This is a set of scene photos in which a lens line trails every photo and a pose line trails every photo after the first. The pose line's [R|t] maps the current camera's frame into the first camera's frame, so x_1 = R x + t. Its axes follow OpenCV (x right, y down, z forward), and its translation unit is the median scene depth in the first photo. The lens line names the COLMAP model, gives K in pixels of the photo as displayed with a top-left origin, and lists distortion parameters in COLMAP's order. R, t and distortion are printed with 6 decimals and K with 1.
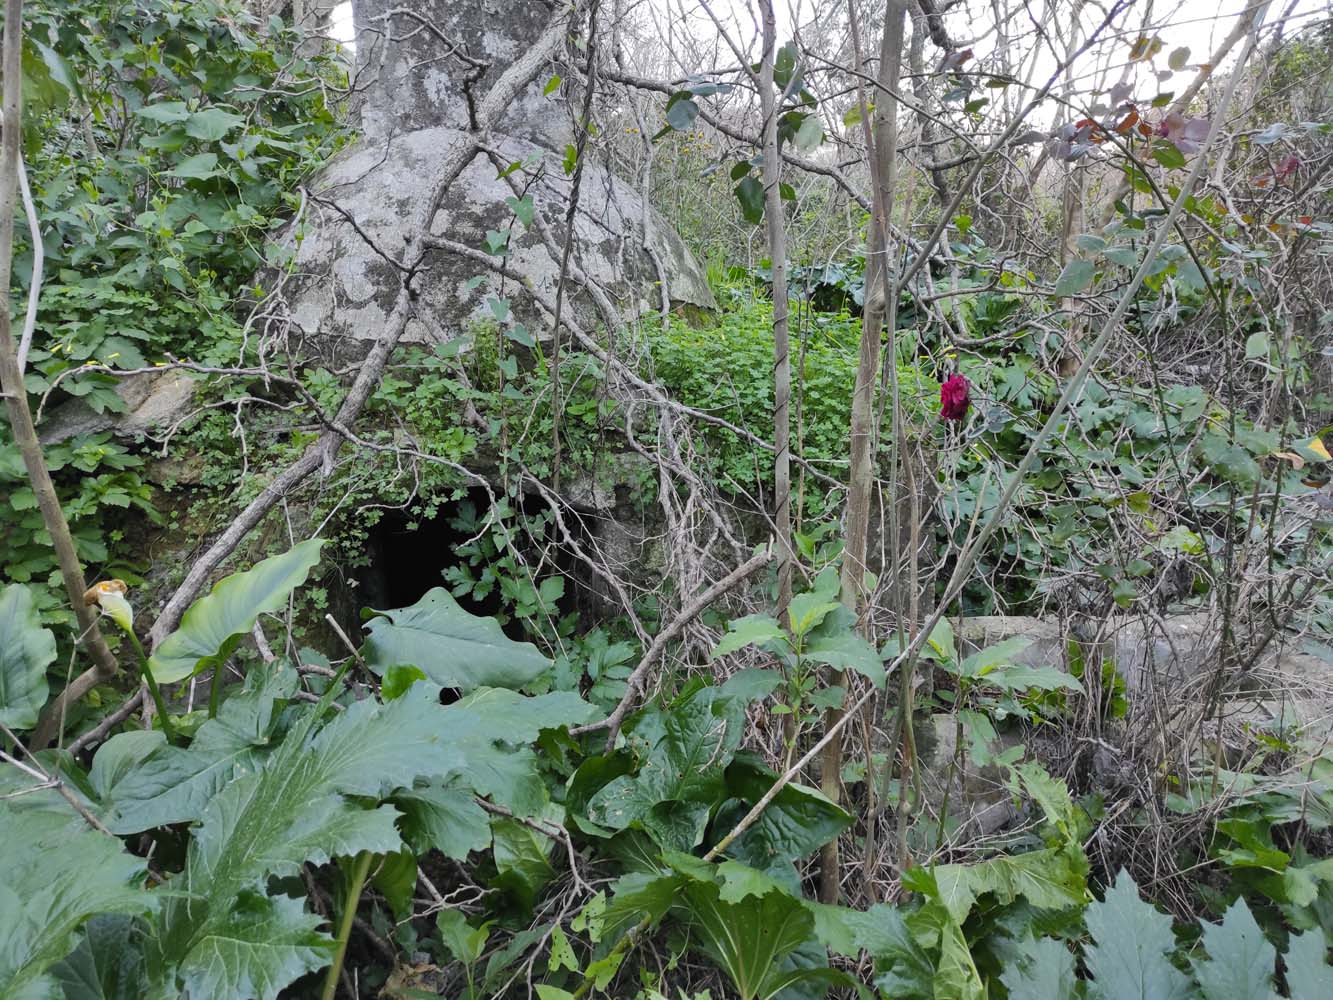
lens RADIAL K [[976.0, 0, 671.6], [0, 976.0, 501.7], [0, 0, 1]] dist [0.059071, -0.050544]
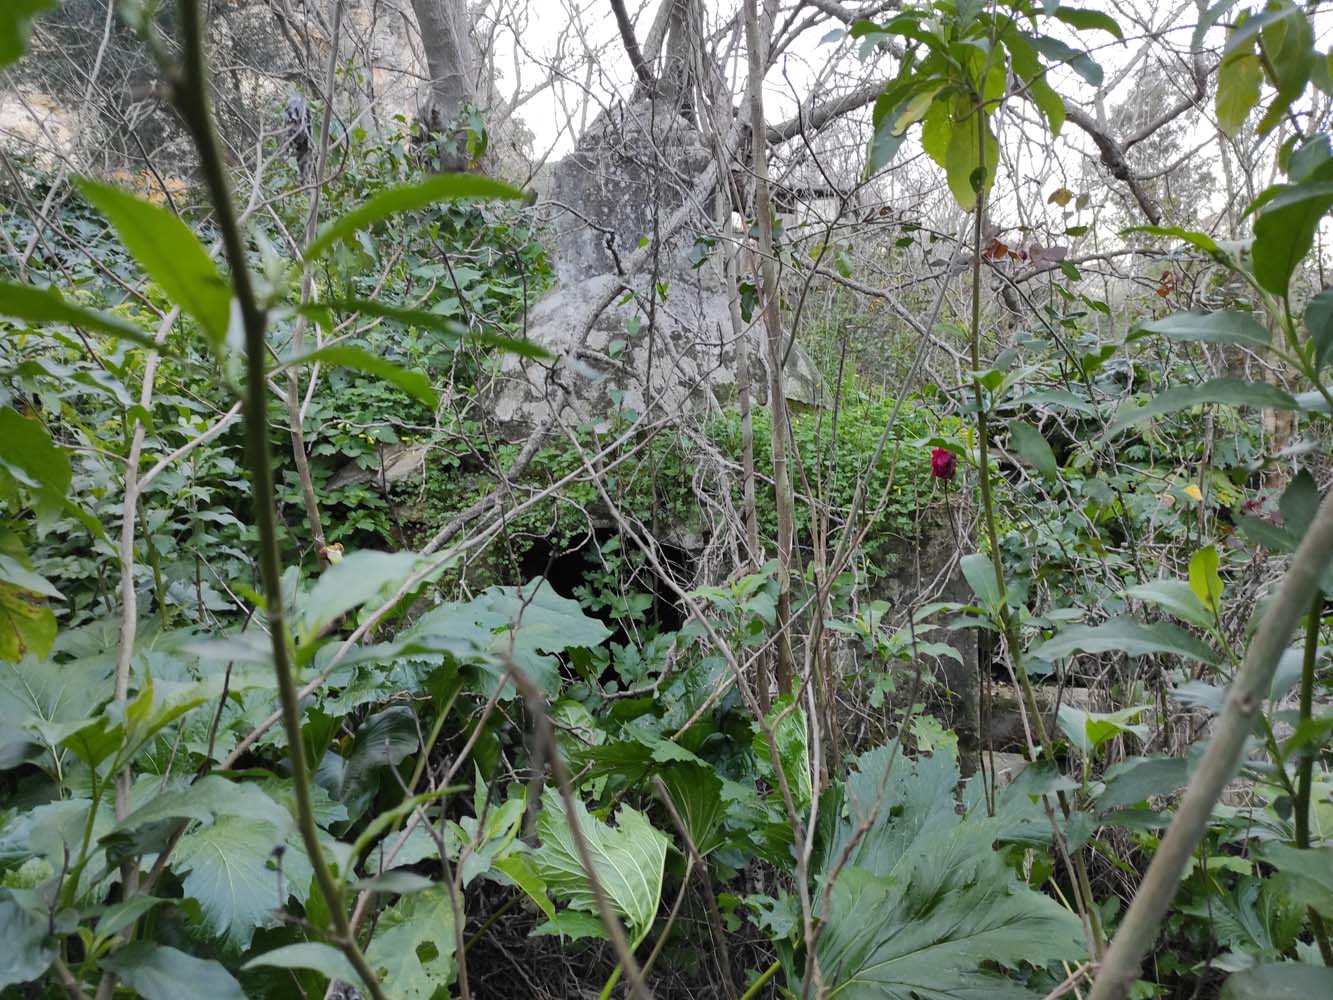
lens RADIAL K [[976.0, 0, 664.4], [0, 976.0, 507.3], [0, 0, 1]] dist [0.059071, -0.050544]
pose [[0.962756, 0.027210, -0.268998, 0.236105], [-0.060111, 0.991564, -0.114840, 0.101510], [0.263604, 0.126733, 0.956270, -0.258844]]
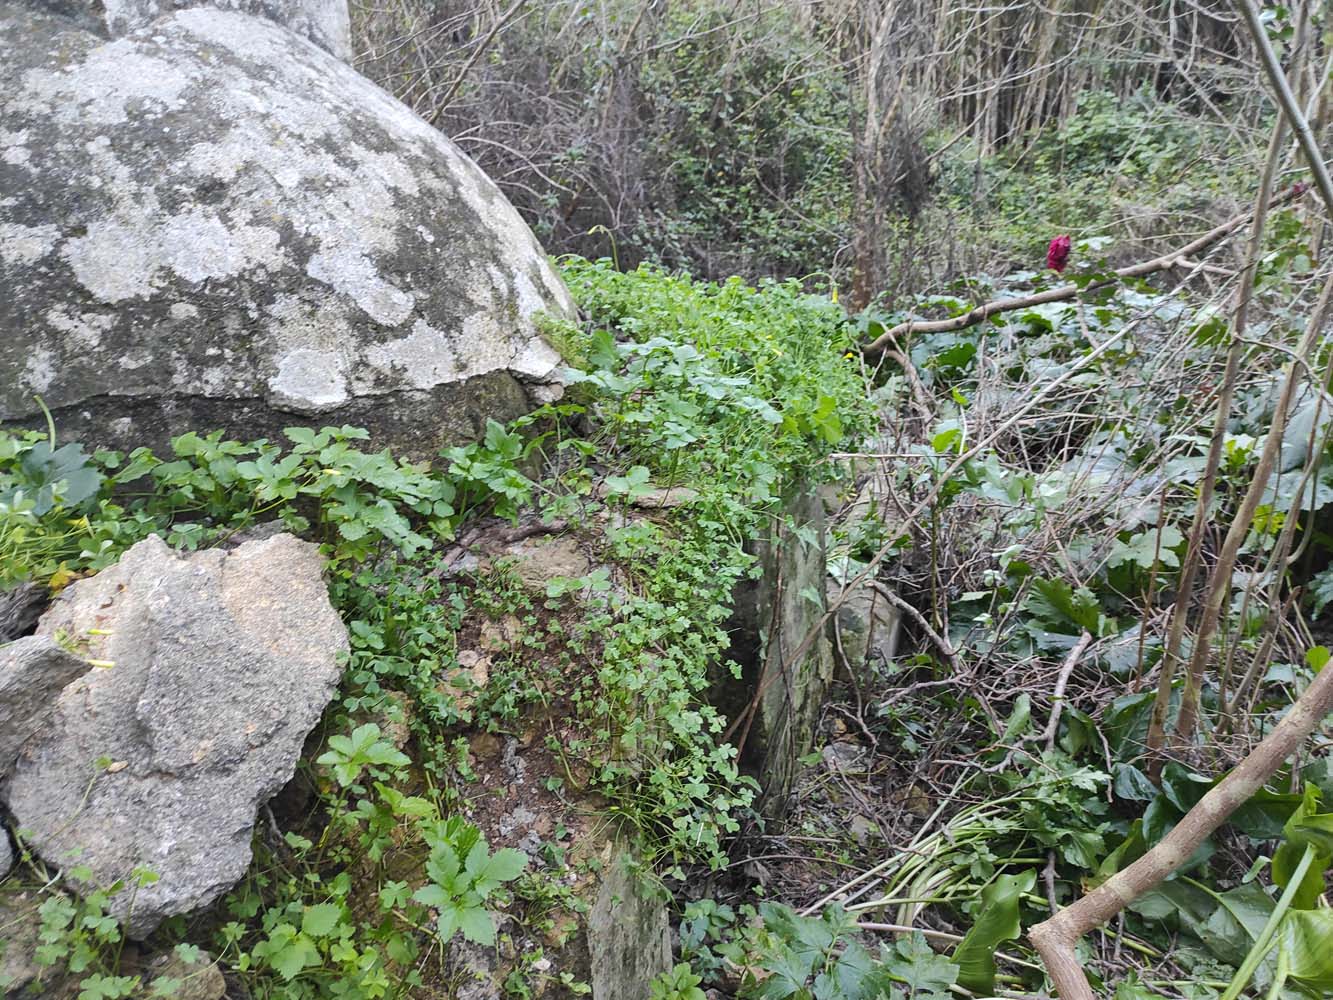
lens RADIAL K [[976.0, 0, 667.0], [0, 976.0, 501.4], [0, 0, 1]] dist [0.059071, -0.050544]
pose [[0.450384, -0.335001, 0.827604, -0.782557], [0.291676, 0.931288, 0.218240, -0.196898], [-0.843848, 0.143100, 0.517149, 0.627546]]
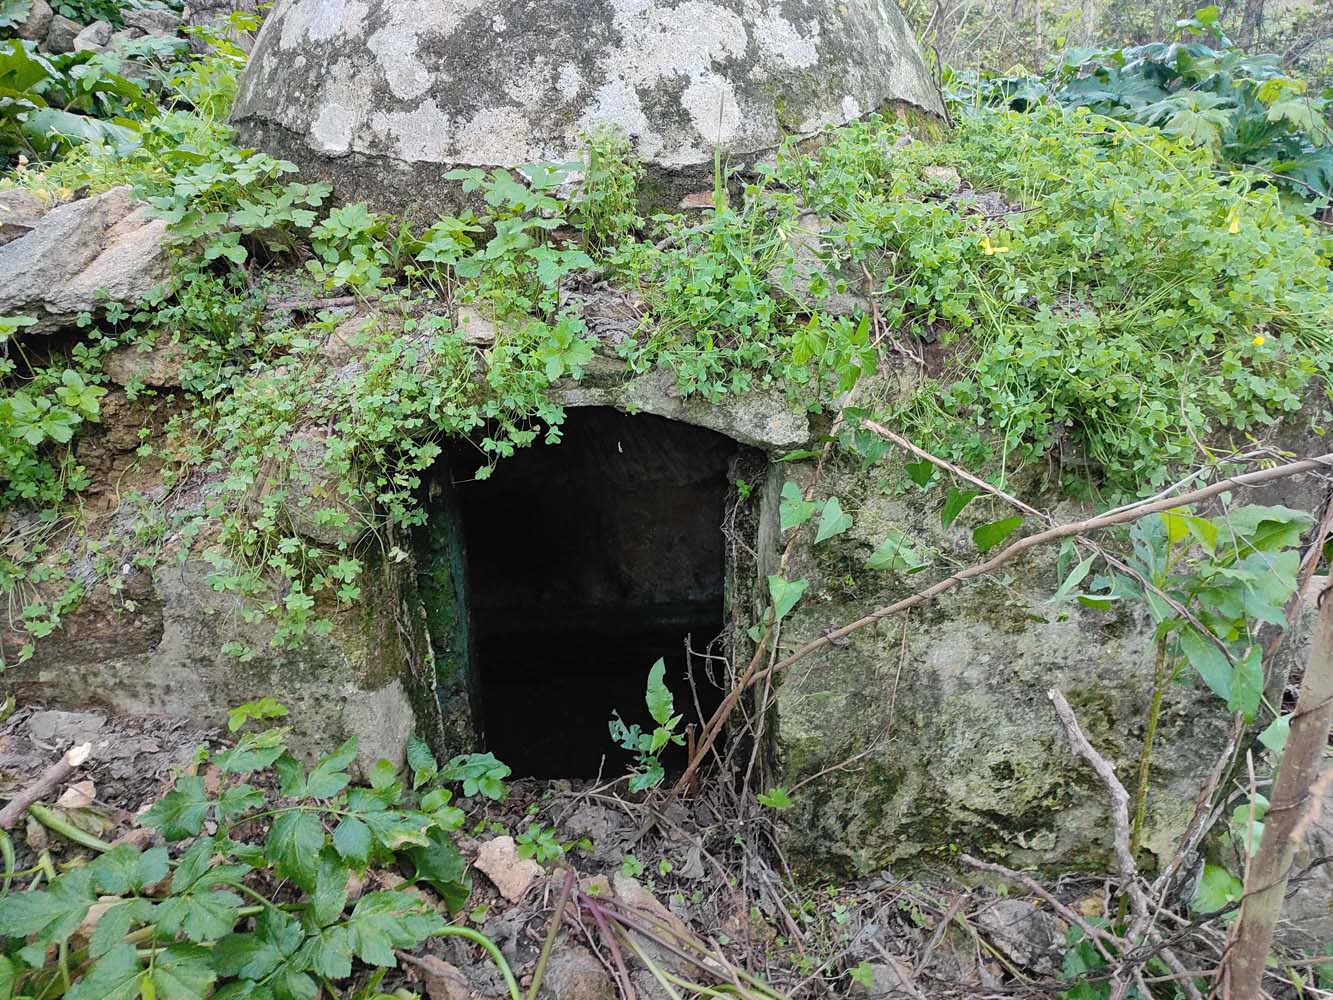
lens RADIAL K [[976.0, 0, 672.0], [0, 976.0, 503.6], [0, 0, 1]] dist [0.059071, -0.050544]
pose [[0.993902, 0.035922, -0.104250, -0.075886], [-0.019594, 0.987937, 0.153609, -0.049077], [0.108510, -0.150629, 0.982617, 0.369347]]
